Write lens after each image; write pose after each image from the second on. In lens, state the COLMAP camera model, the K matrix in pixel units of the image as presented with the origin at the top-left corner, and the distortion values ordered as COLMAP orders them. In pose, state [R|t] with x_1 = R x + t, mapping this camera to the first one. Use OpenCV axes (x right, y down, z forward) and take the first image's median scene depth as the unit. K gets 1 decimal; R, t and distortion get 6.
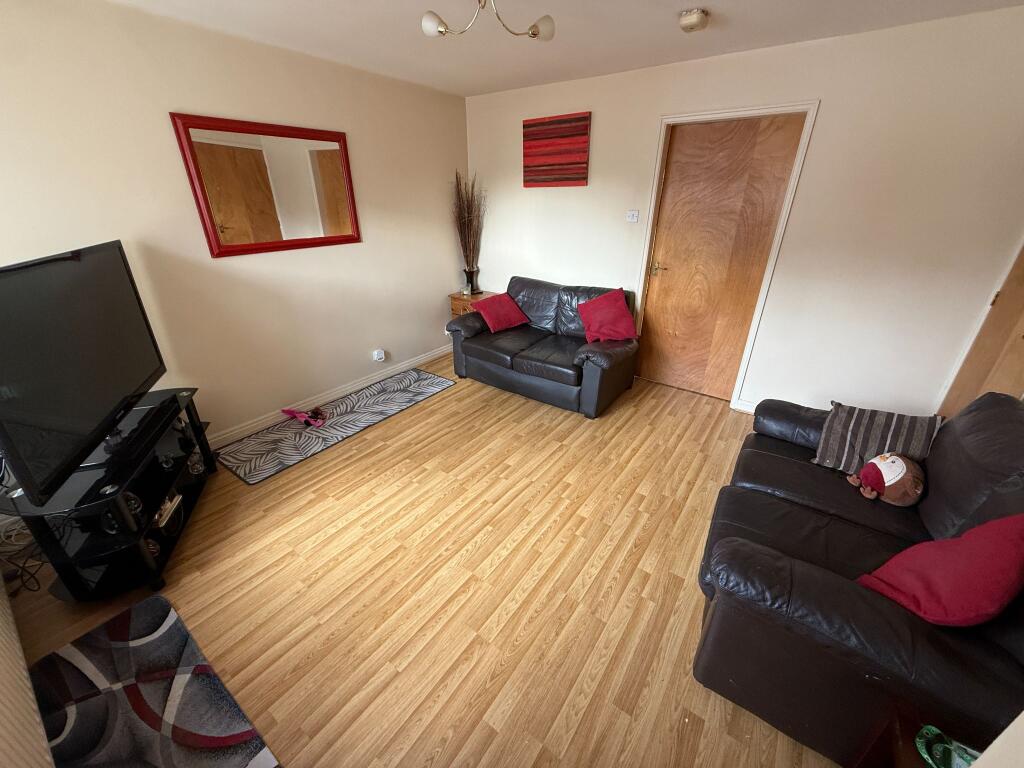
lens RADIAL K [[407.9, 0, 504.2], [0, 407.9, 385.8], [0, 0, 1]] dist [0.001189, -0.000889]
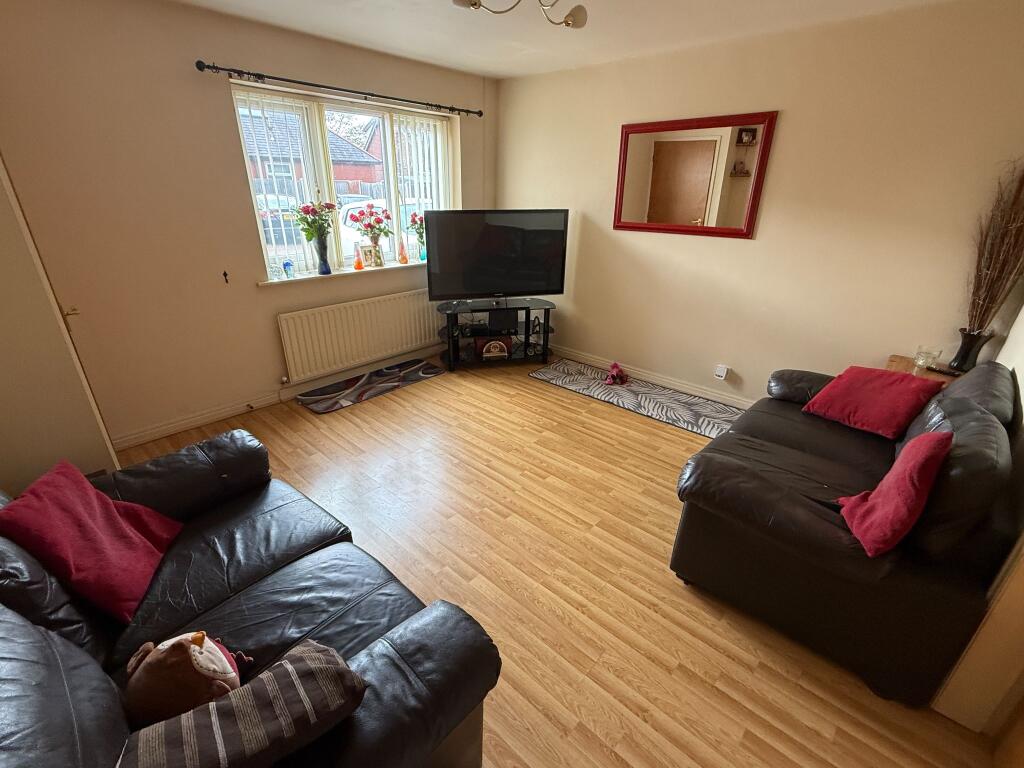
lens RADIAL K [[447.2, 0, 509.3], [0, 447.2, 384.6], [0, 0, 1]] dist [0.004105, -0.002230]
pose [[-0.095168, 0.401254, -0.911009, 0.889955], [-0.435793, 0.806013, 0.400534, -0.352901], [0.895001, 0.435130, 0.098157, 0.795301]]
